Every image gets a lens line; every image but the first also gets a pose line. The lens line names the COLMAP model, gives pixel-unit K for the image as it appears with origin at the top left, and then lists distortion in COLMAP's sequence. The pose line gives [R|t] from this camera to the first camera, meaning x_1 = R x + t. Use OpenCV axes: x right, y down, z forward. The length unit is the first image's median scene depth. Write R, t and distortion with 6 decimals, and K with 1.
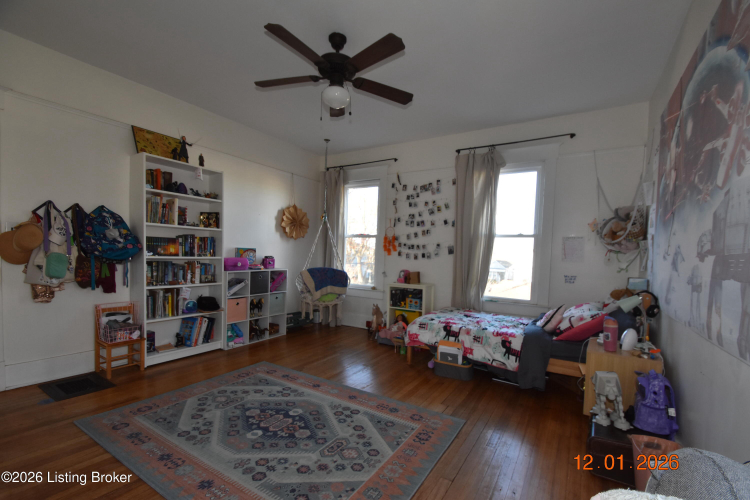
lens RADIAL K [[329.4, 0, 381.1], [0, 329.4, 266.3], [0, 0, 1]] dist [0.017042, -0.017705]
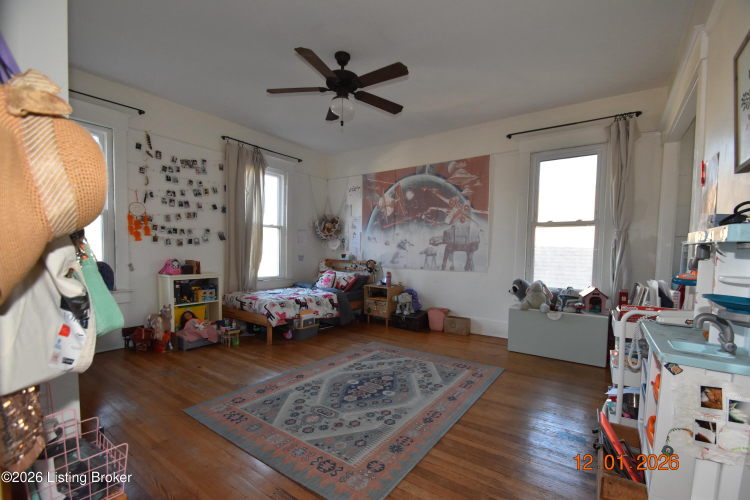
lens RADIAL K [[329.4, 0, 381.1], [0, 329.4, 266.3], [0, 0, 1]] dist [0.017042, -0.017705]
pose [[0.066217, -0.077648, 0.994779, -0.766567], [0.017762, 0.996901, 0.076631, -0.026561], [-0.997647, 0.012595, 0.067391, 0.461044]]
